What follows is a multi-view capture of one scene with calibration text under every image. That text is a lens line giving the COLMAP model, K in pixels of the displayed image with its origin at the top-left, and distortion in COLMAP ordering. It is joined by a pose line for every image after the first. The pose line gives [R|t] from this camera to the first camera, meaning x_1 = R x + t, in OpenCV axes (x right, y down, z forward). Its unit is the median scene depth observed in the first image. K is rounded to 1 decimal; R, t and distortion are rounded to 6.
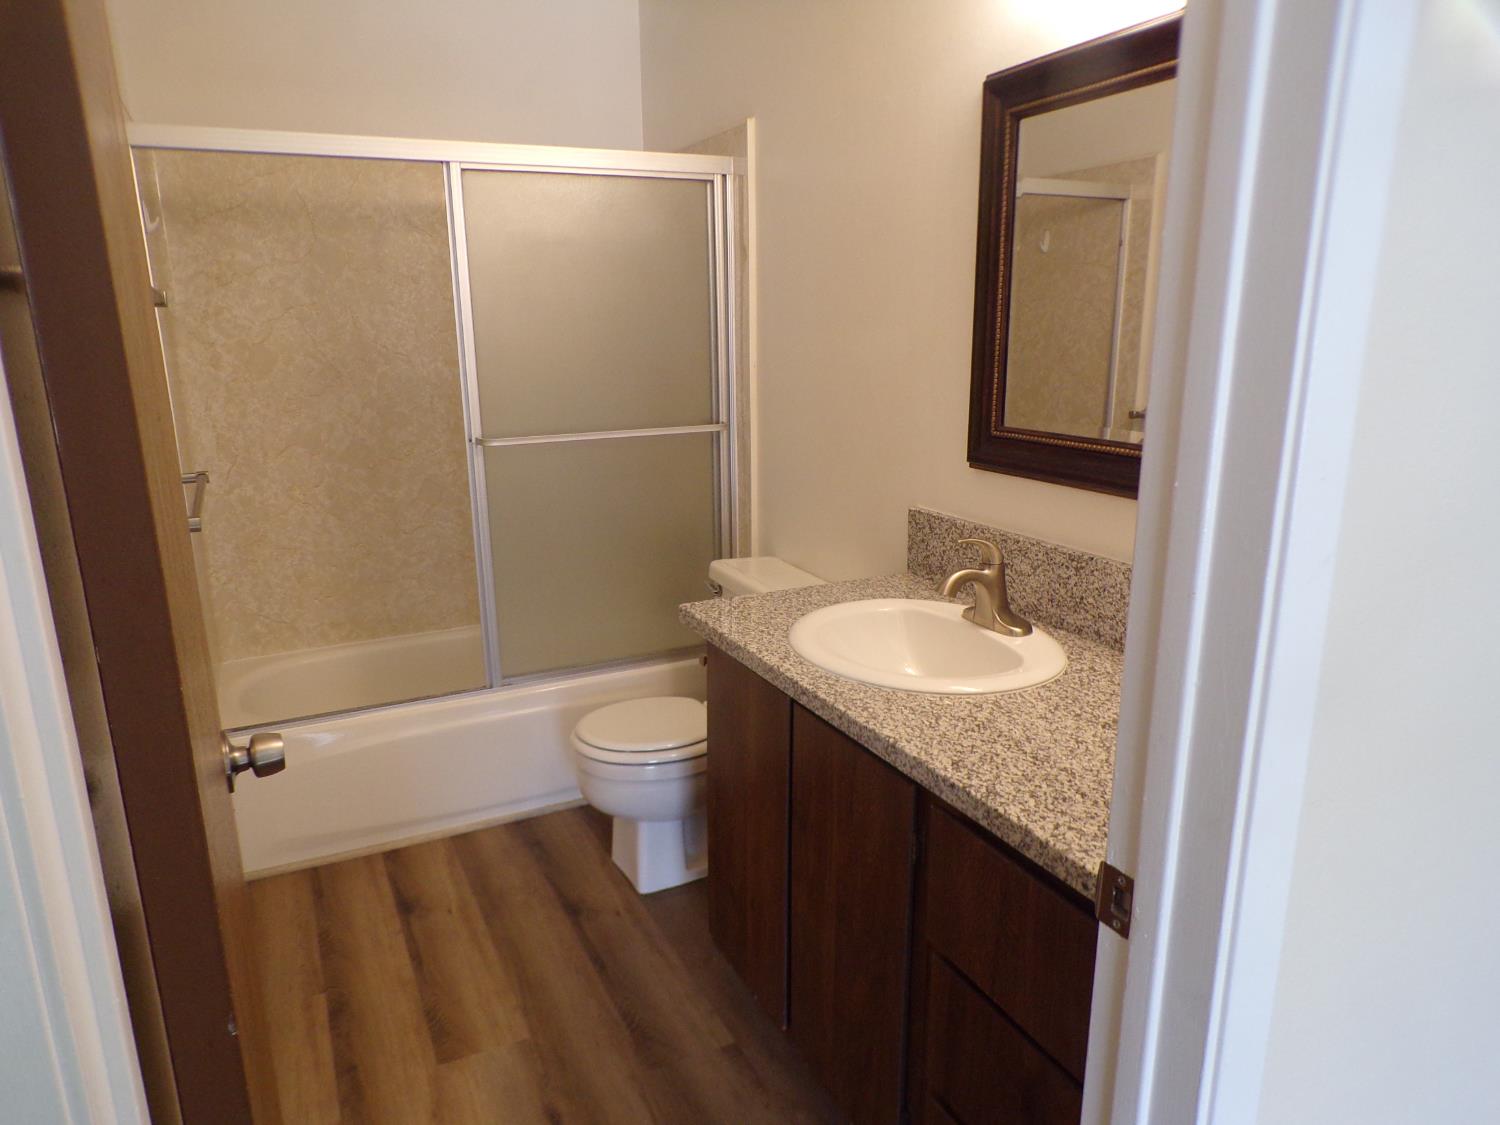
lens RADIAL K [[1031.5, 0, 741.3], [0, 1031.5, 580.3], [0, 0, 1]] dist [-0.000700, 0.003706]
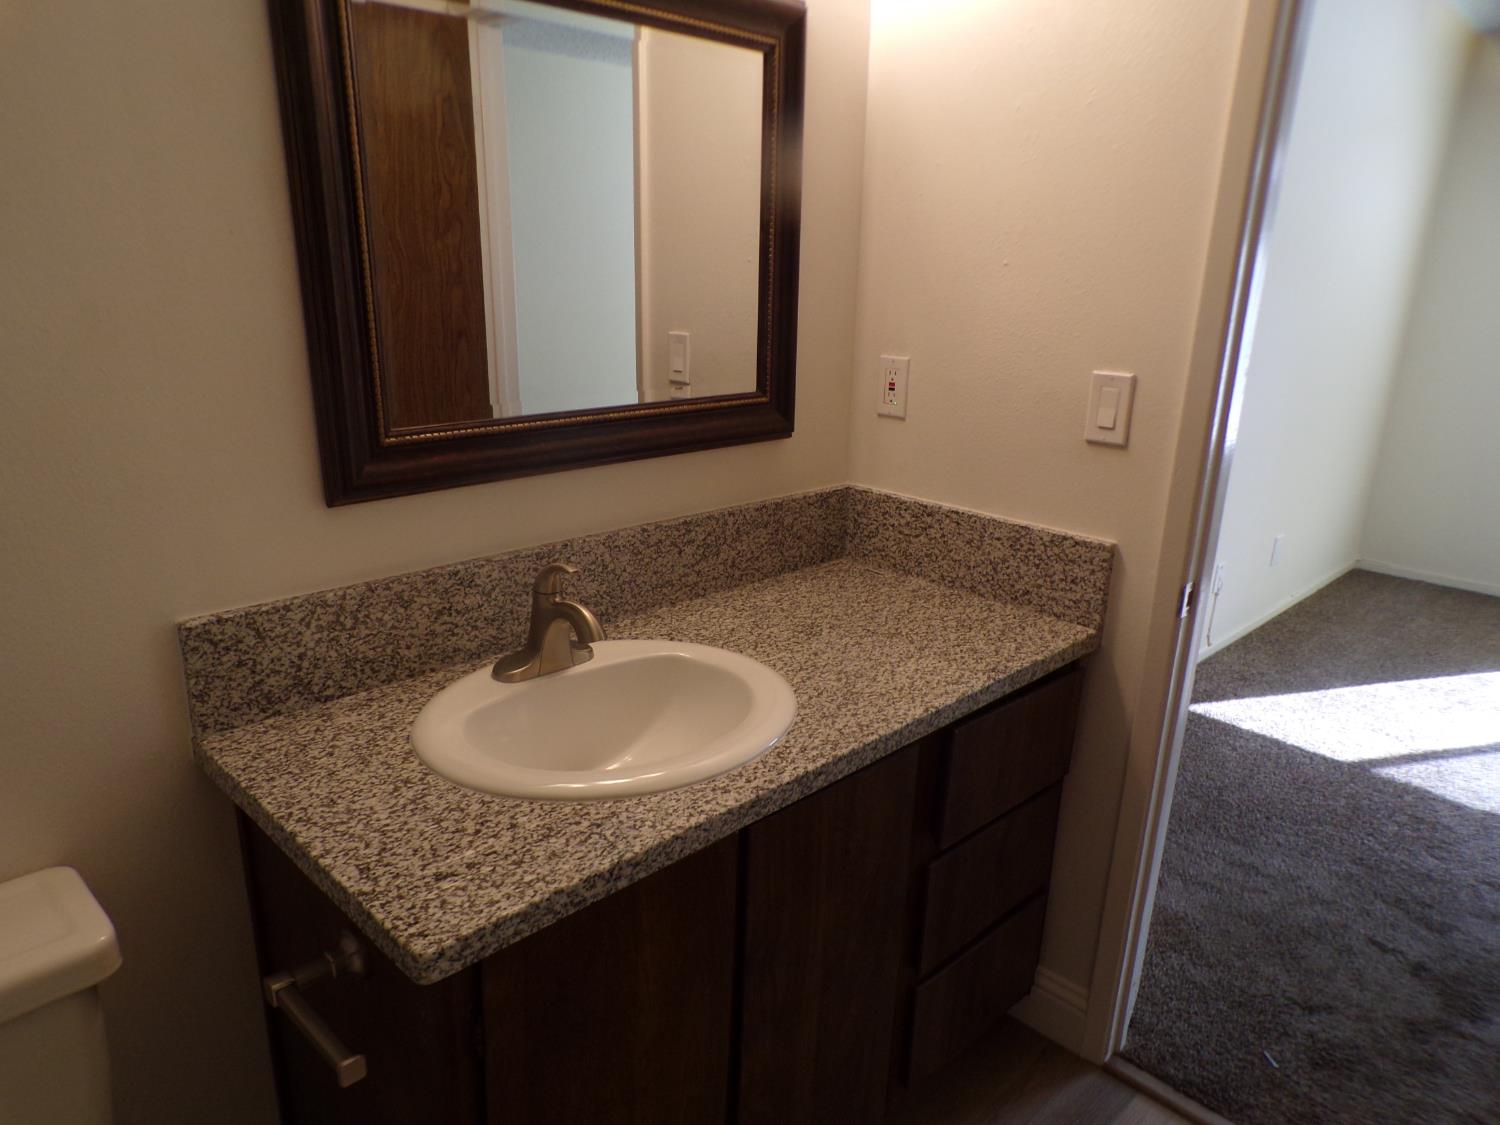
lens RADIAL K [[1001.1, 0, 744.0], [0, 1001.1, 586.6], [0, 0, 1]] dist [-0.000573, 0.000804]
pose [[-0.313025, -0.290387, 0.904262, -0.464825], [0.224311, 0.902571, 0.367493, -0.253471], [-0.922876, 0.317870, -0.217391, 0.988701]]
